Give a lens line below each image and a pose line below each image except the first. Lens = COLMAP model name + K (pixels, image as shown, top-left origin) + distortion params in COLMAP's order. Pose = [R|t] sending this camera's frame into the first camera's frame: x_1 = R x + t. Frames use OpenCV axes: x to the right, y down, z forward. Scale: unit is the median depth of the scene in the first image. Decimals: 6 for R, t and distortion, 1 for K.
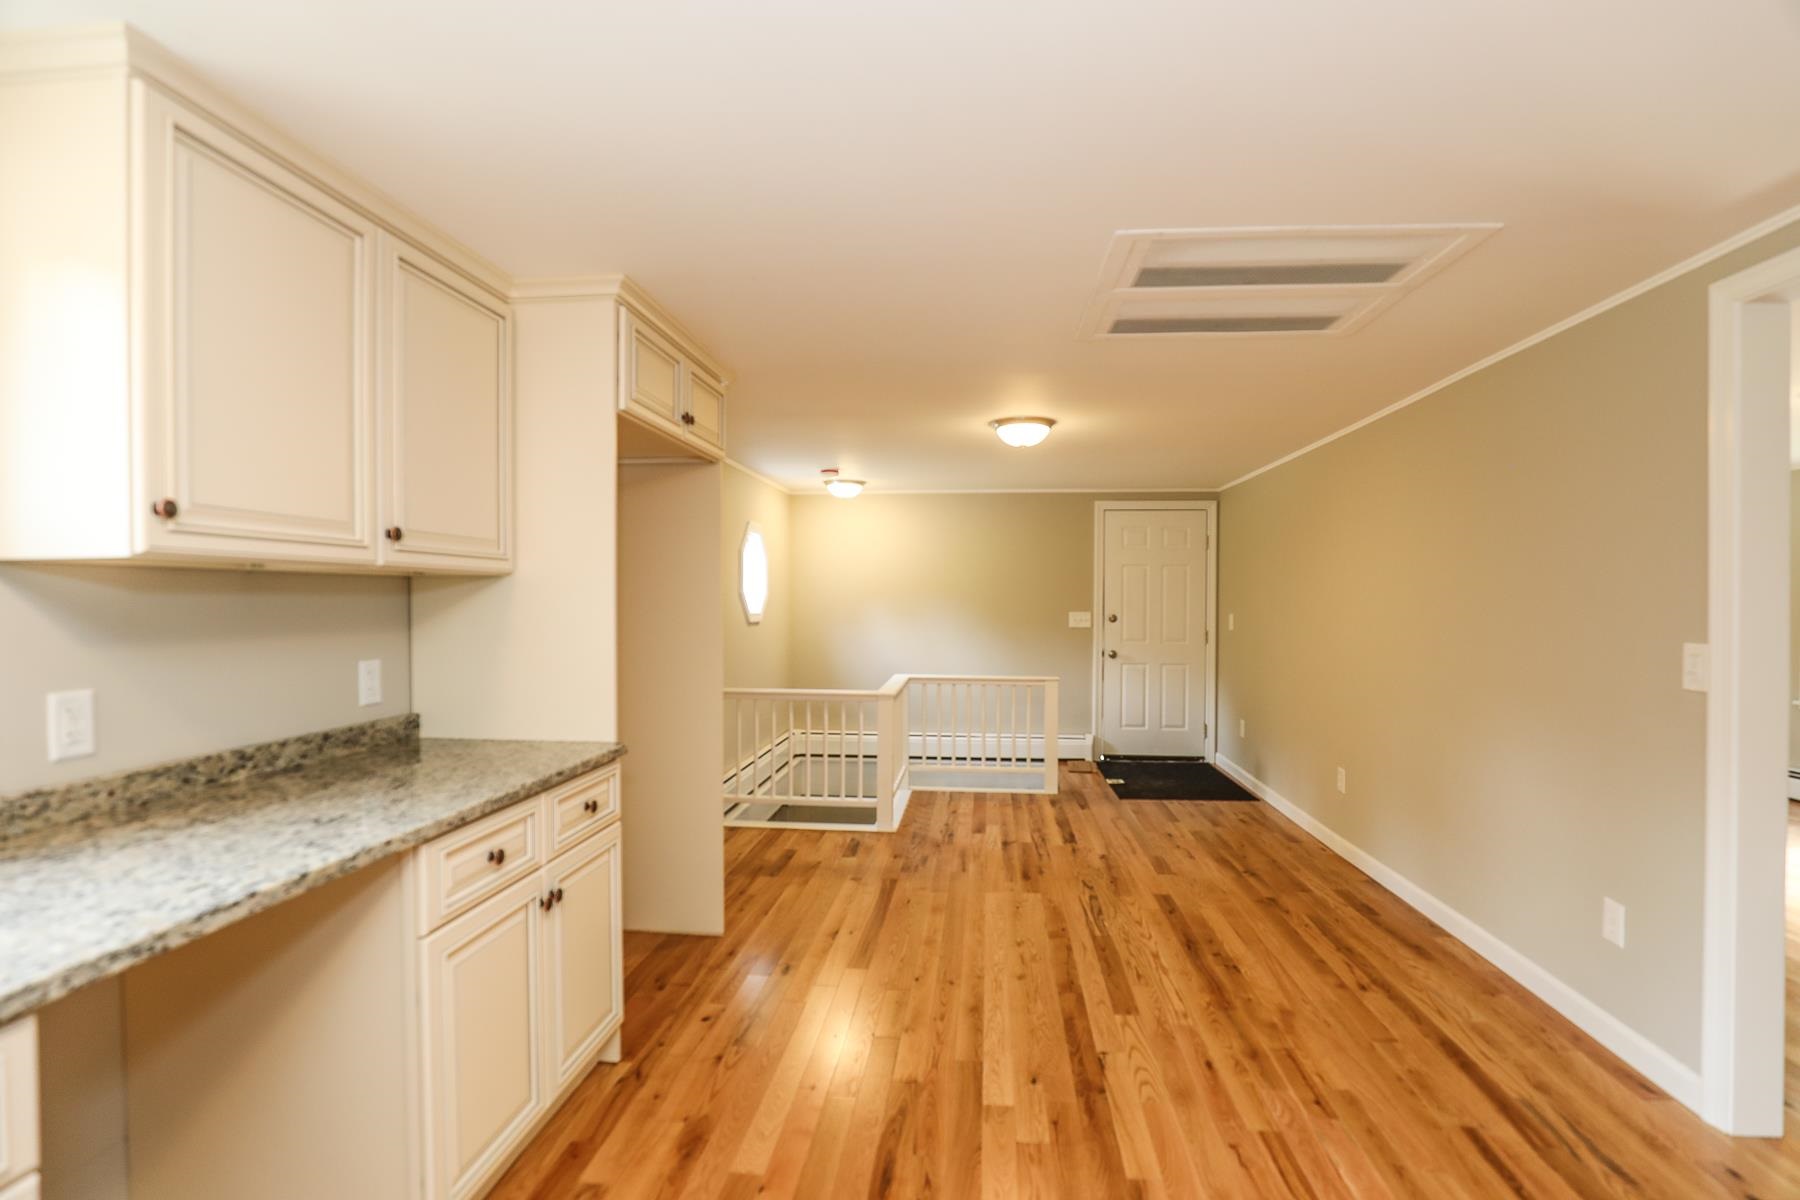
lens RADIAL K [[839.3, 0, 909.4], [0, 839.3, 612.3], [0, 0, 1]] dist [-0.032517, 0.005895]
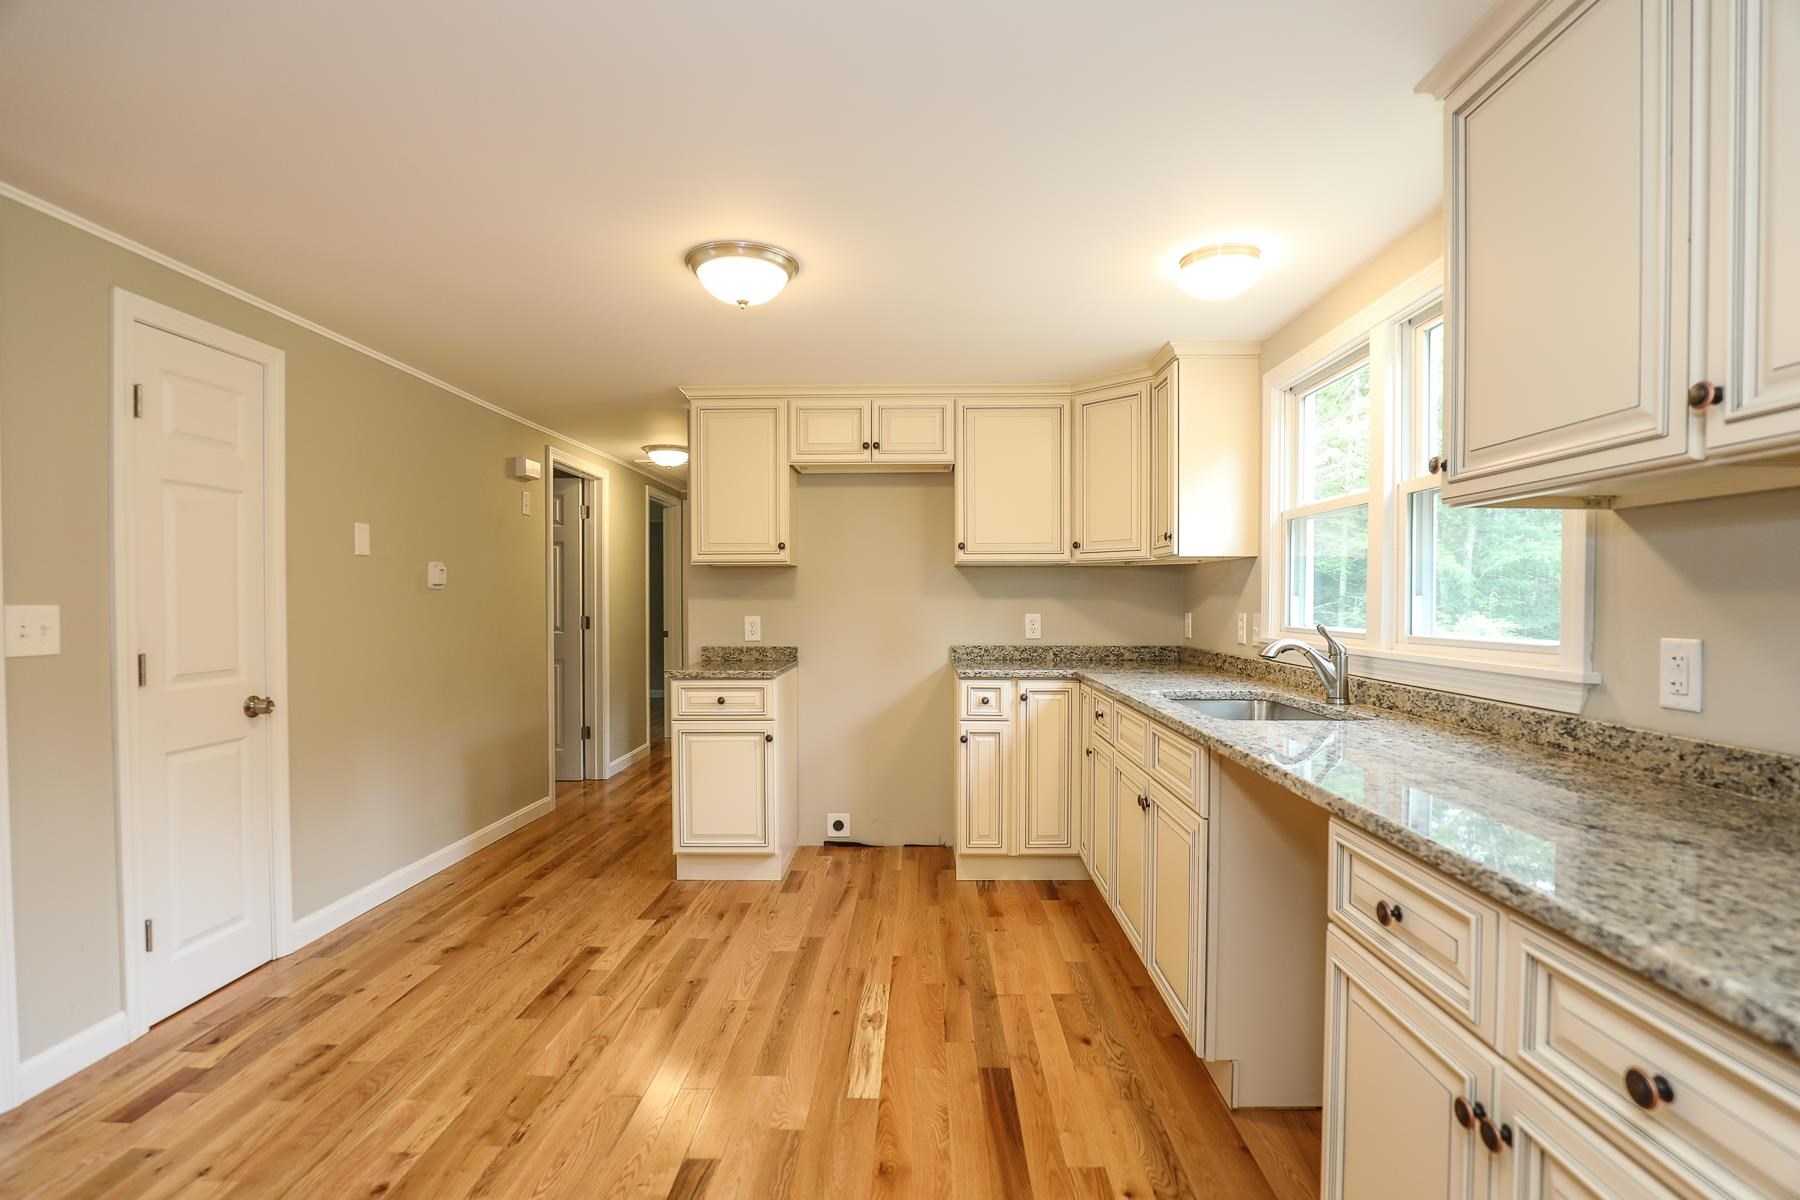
lens RADIAL K [[840.3, 0, 907.9], [0, 840.3, 616.1], [0, 0, 1]] dist [-0.033219, 0.005191]
pose [[-0.997430, -0.000302, -0.071641, -0.048868], [-0.002878, 0.999353, 0.035857, 0.025531], [0.071584, 0.035971, -0.996786, 1.182905]]
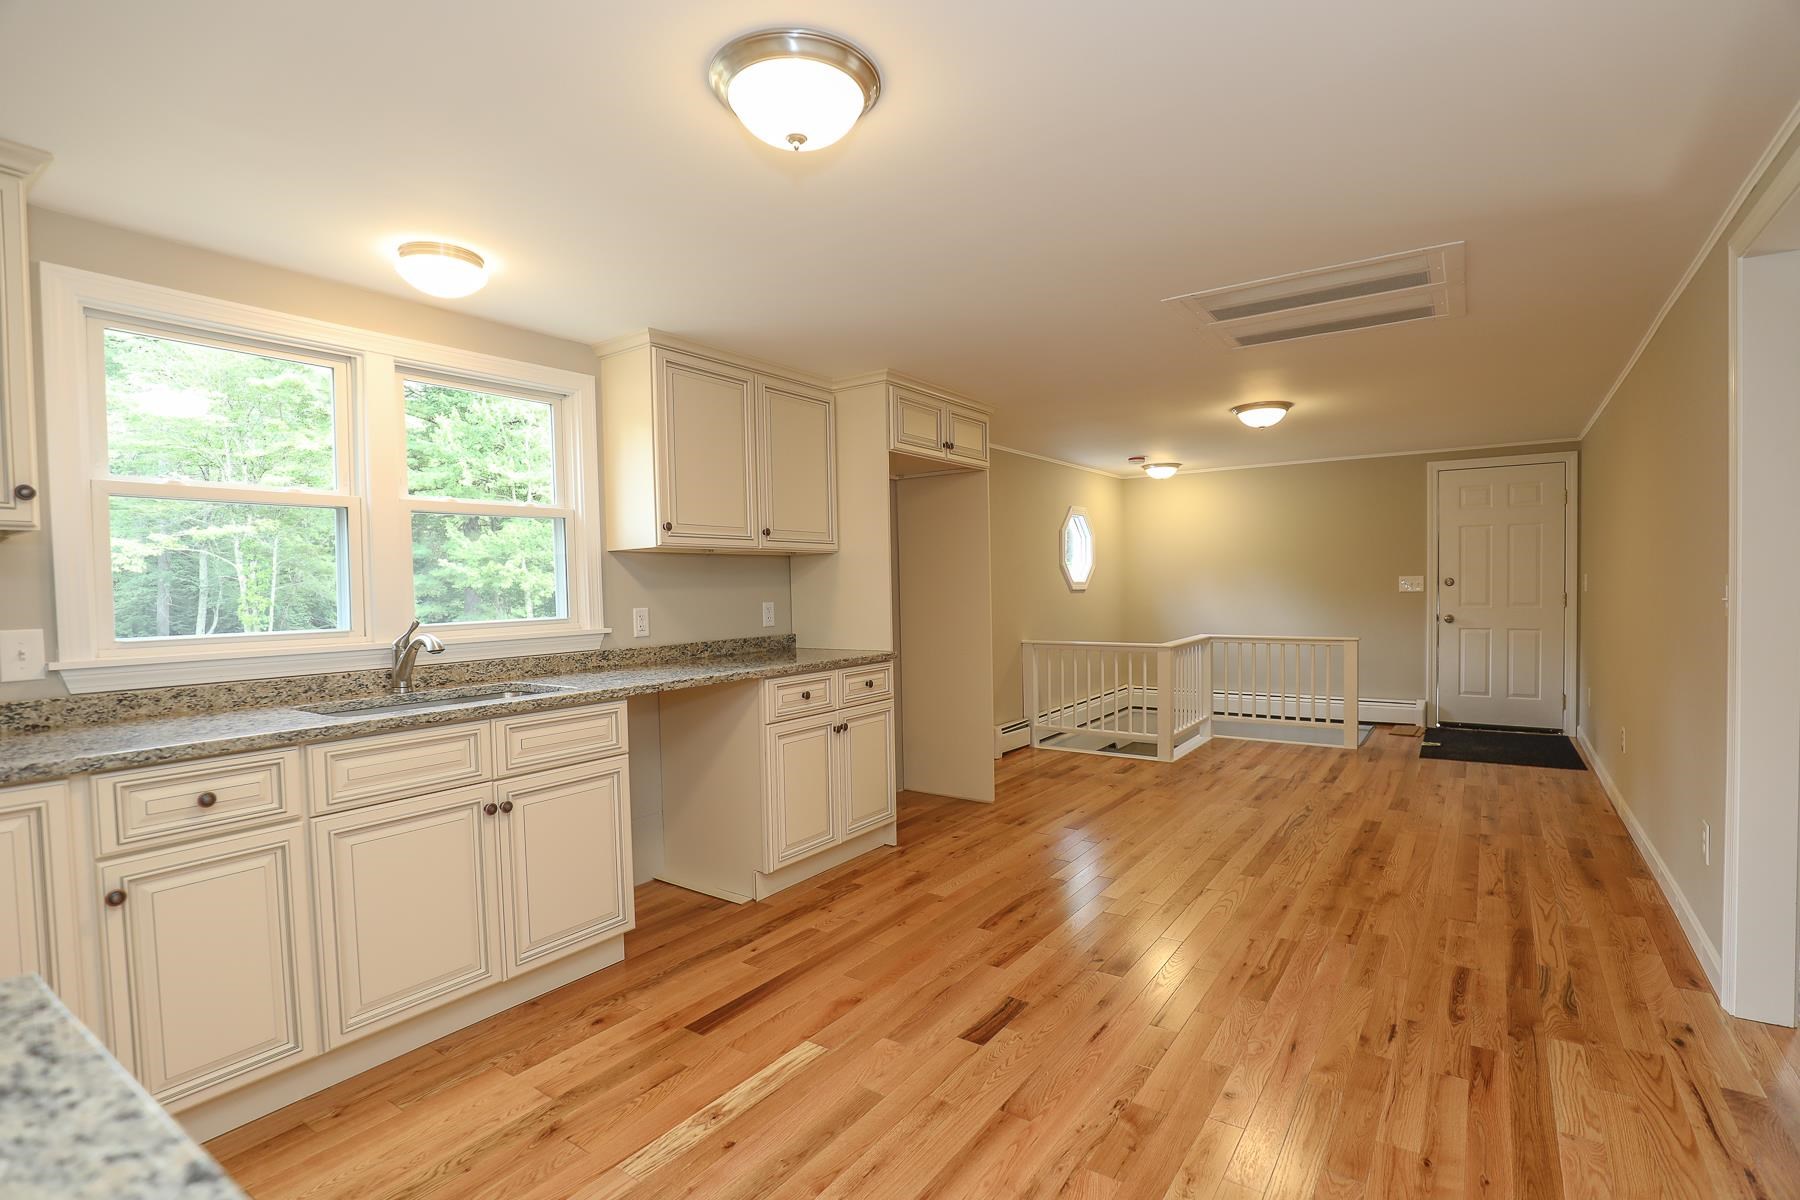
lens RADIAL K [[840.3, 0, 907.9], [0, 840.3, 616.1], [0, 0, 1]] dist [-0.033219, 0.005191]
pose [[0.871471, -0.001596, -0.490445, 0.493435], [0.014096, 0.999663, 0.021792, 0.050174], [0.490245, -0.025905, 0.871200, -0.431372]]
